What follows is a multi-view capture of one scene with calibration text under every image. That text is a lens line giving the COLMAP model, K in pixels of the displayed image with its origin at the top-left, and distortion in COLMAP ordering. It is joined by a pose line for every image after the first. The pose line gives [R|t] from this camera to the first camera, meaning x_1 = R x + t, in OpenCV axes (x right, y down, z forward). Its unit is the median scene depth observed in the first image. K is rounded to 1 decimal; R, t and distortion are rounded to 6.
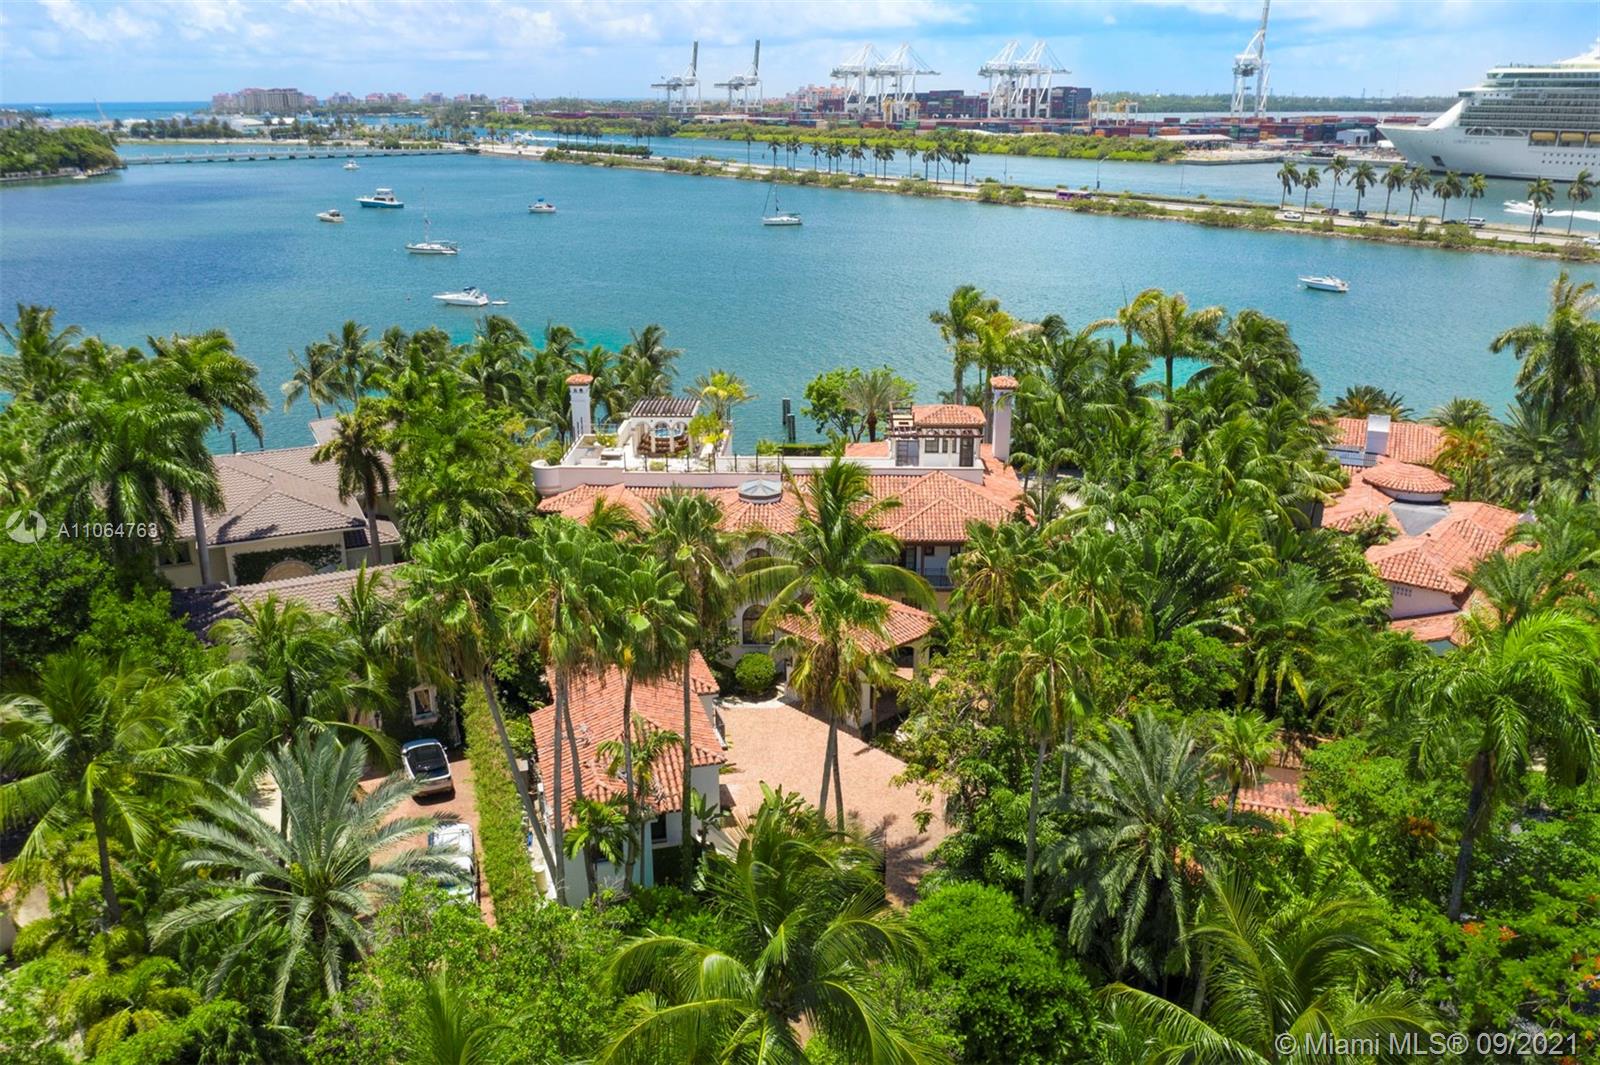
lens RADIAL K [[1310.1, 0, 809.8], [0, 1310.1, 527.4], [0, 0, 1]] dist [-0.023849, 0.005740]
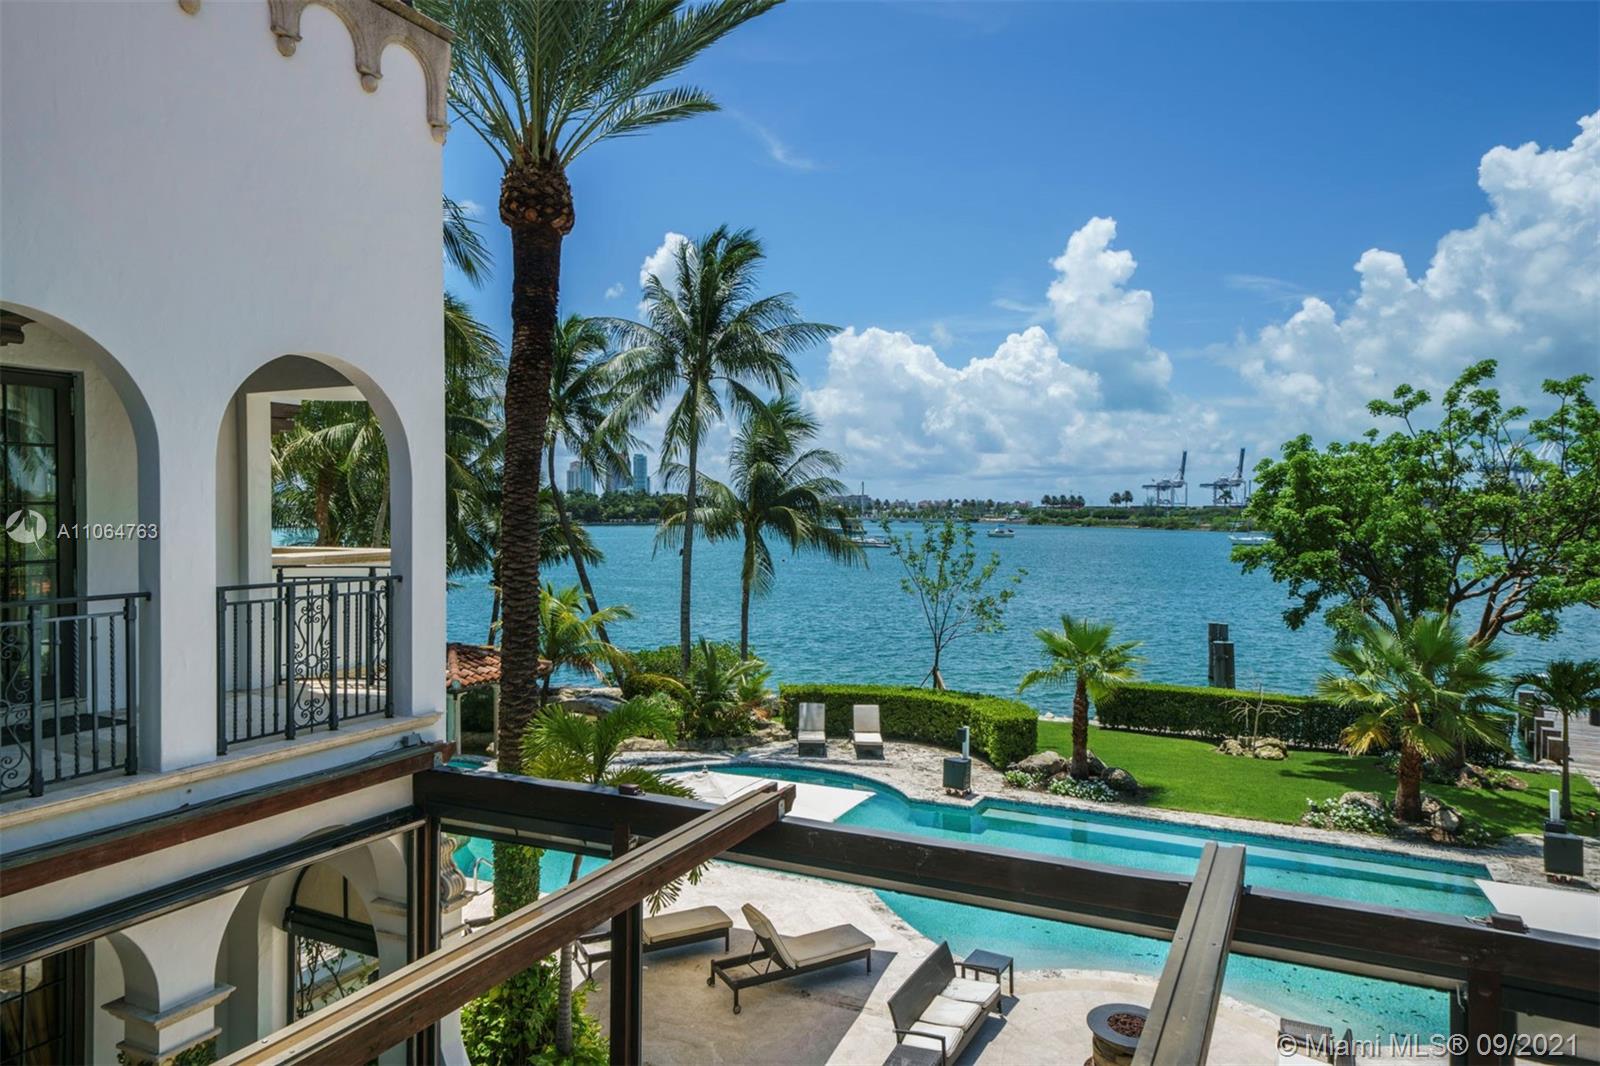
lens RADIAL K [[1039.8, 0, 797.0], [0, 1039.8, 528.2], [0, 0, 1]] dist [0.030625, 0.004708]
pose [[0.903049, 0.014683, -0.429286, 0.001331], [-0.145865, 0.950508, -0.274331, -0.003052], [0.404012, 0.310352, 0.860497, 0.155009]]
